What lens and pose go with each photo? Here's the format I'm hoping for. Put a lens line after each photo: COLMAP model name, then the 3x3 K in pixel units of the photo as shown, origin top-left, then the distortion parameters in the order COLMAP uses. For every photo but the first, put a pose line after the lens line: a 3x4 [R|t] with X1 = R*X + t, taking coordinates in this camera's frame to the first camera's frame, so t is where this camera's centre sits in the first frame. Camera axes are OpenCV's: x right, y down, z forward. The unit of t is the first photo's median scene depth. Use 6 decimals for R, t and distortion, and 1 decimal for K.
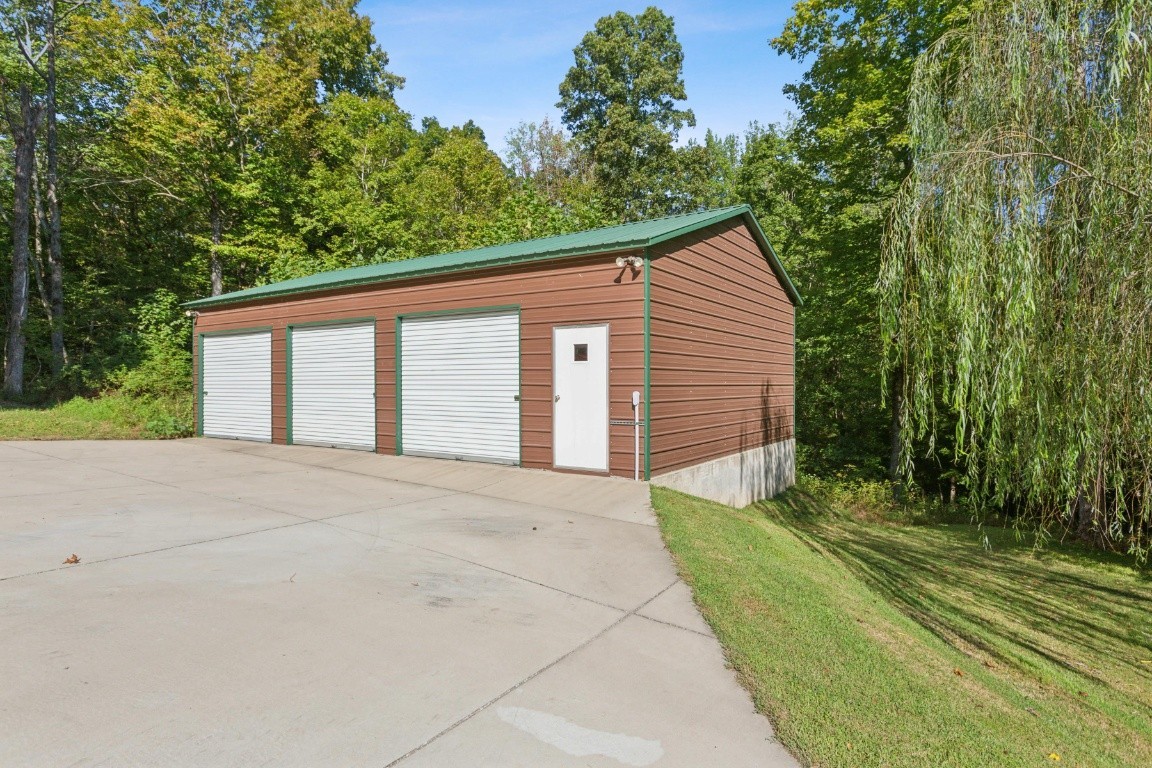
lens RADIAL K [[532.9, 0, 576.0], [0, 532.9, 384.0], [0, 0, 1]] dist [0.034380, -0.015403]
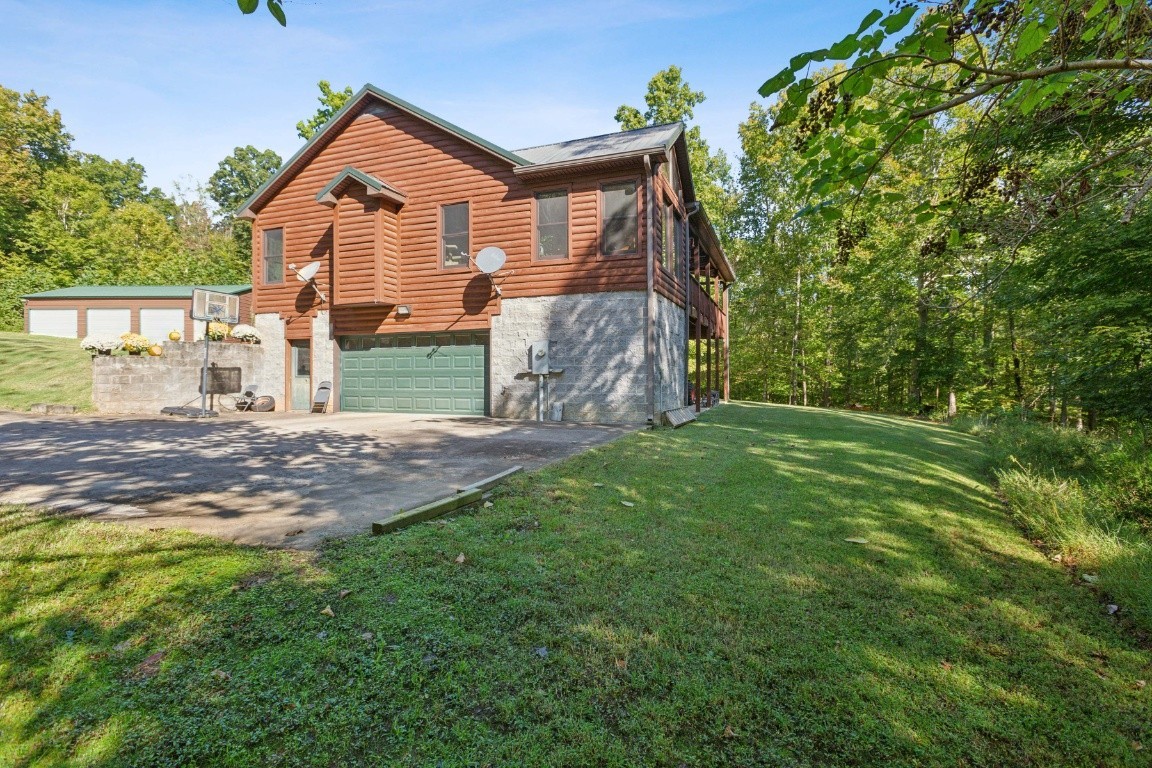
lens RADIAL K [[532.9, 0, 576.0], [0, 532.9, 384.0], [0, 0, 1]] dist [0.034380, -0.015403]
pose [[0.861432, -0.000119, 0.507873, 0.119364], [0.006129, 0.999930, -0.010161, 0.154636], [-0.507837, 0.011866, 0.861372, -1.267478]]
